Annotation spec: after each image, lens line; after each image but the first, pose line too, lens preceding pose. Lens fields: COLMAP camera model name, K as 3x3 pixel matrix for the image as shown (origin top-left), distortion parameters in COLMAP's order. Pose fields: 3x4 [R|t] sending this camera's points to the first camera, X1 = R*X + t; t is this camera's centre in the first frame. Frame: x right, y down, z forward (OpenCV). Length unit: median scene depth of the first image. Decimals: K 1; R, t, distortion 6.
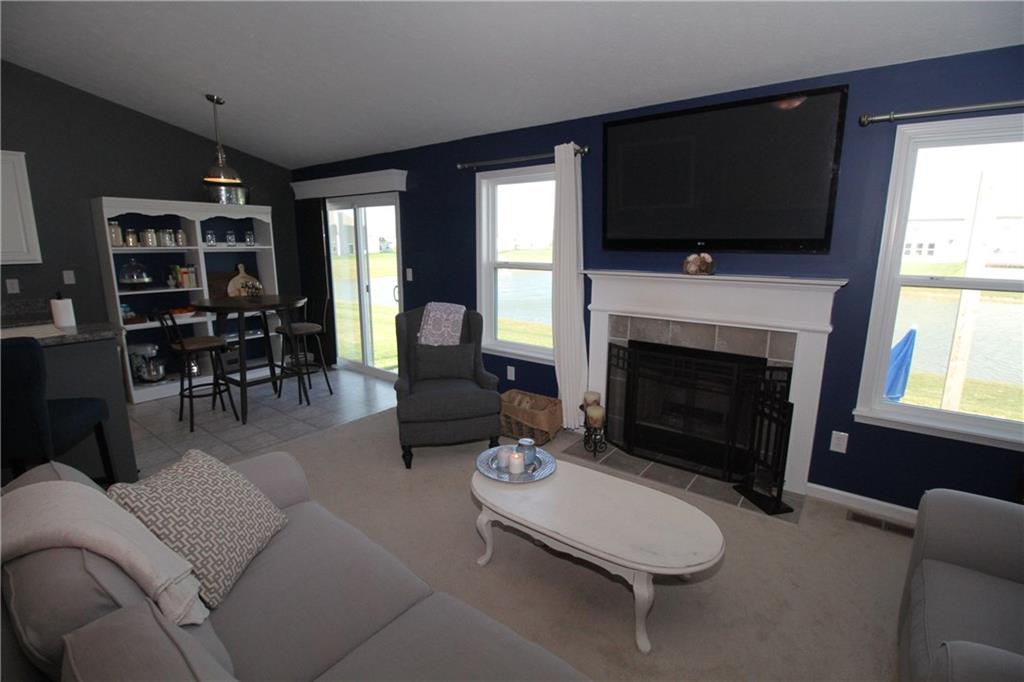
lens RADIAL K [[473.4, 0, 514.5], [0, 473.4, 338.7], [0, 0, 1]] dist [-0.006509, -0.009083]
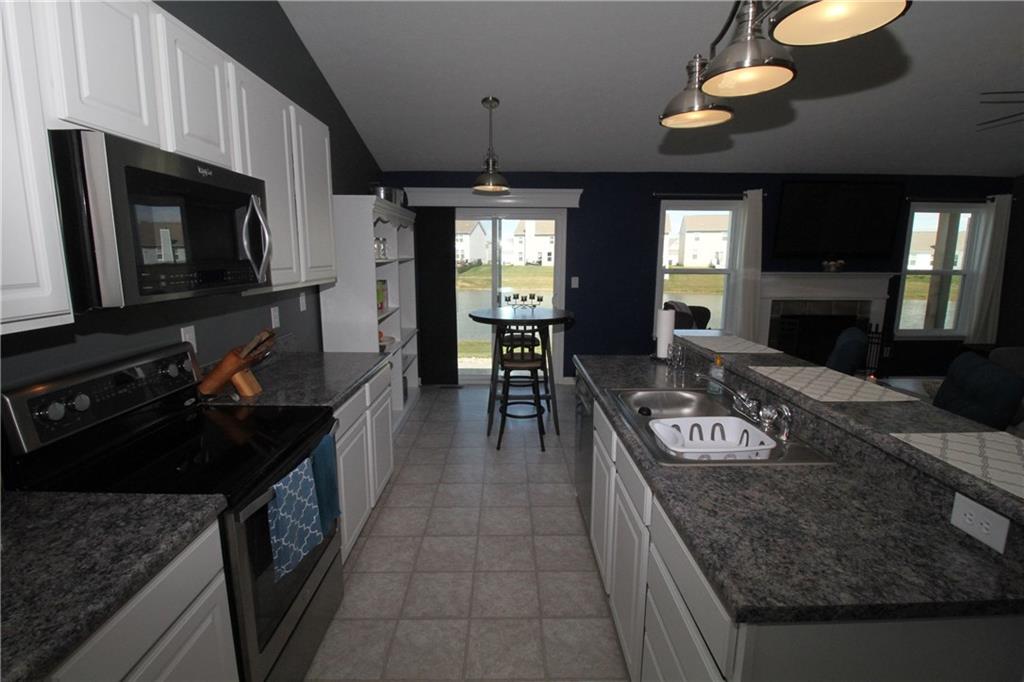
lens RADIAL K [[473.4, 0, 511.8], [0, 473.4, 337.2], [0, 0, 1]] dist [-0.006509, -0.009083]
pose [[0.784317, -0.108978, 0.610713, -1.344404], [0.123043, 0.992219, 0.019035, -0.060638], [-0.608036, 0.060214, 0.791623, 0.275476]]
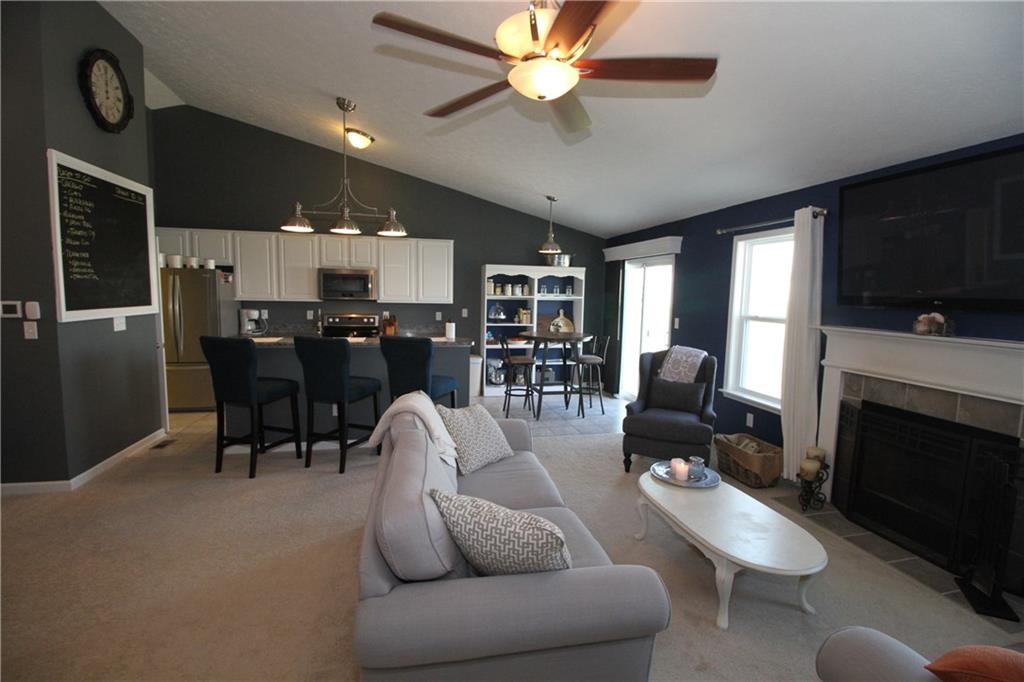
lens RADIAL K [[473.4, 0, 514.5], [0, 473.4, 337.7], [0, 0, 1]] dist [-0.006509, -0.009083]
pose [[0.767868, 0.072262, -0.636519, 0.276507], [-0.142065, 0.988085, -0.059207, 0.032262], [0.624656, 0.135890, 0.768985, -0.176896]]
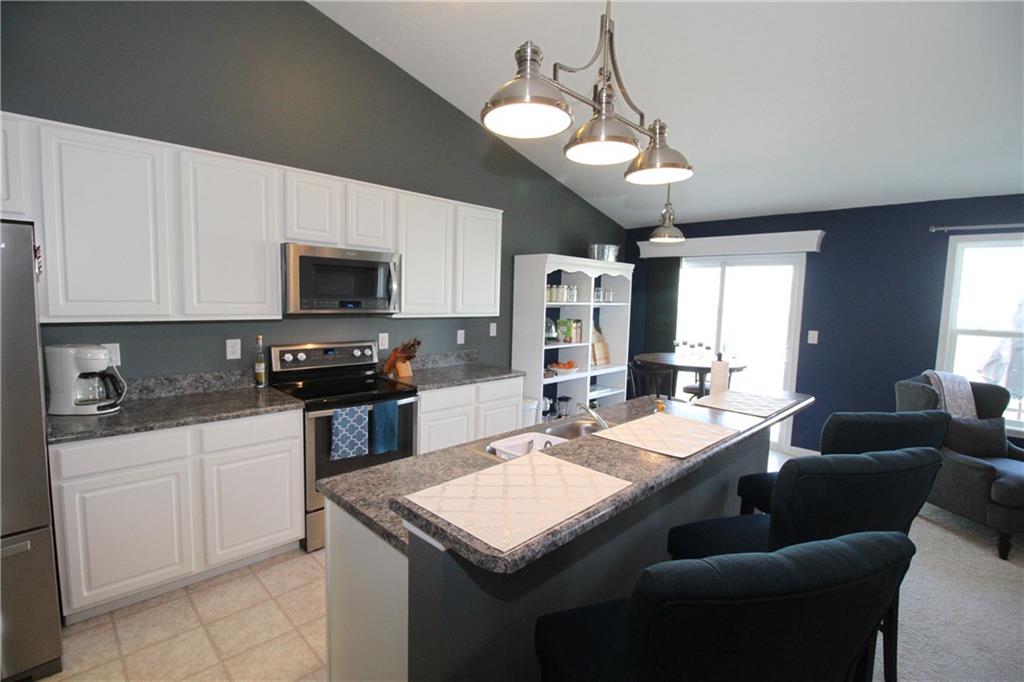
lens RADIAL K [[473.4, 0, 515.5], [0, 473.4, 343.4], [0, 0, 1]] dist [-0.006509, -0.009083]
pose [[0.992165, 0.033390, -0.120392, -0.912446], [-0.045307, 0.994189, -0.097648, -0.003112], [0.116432, 0.102338, 0.987912, -0.015101]]
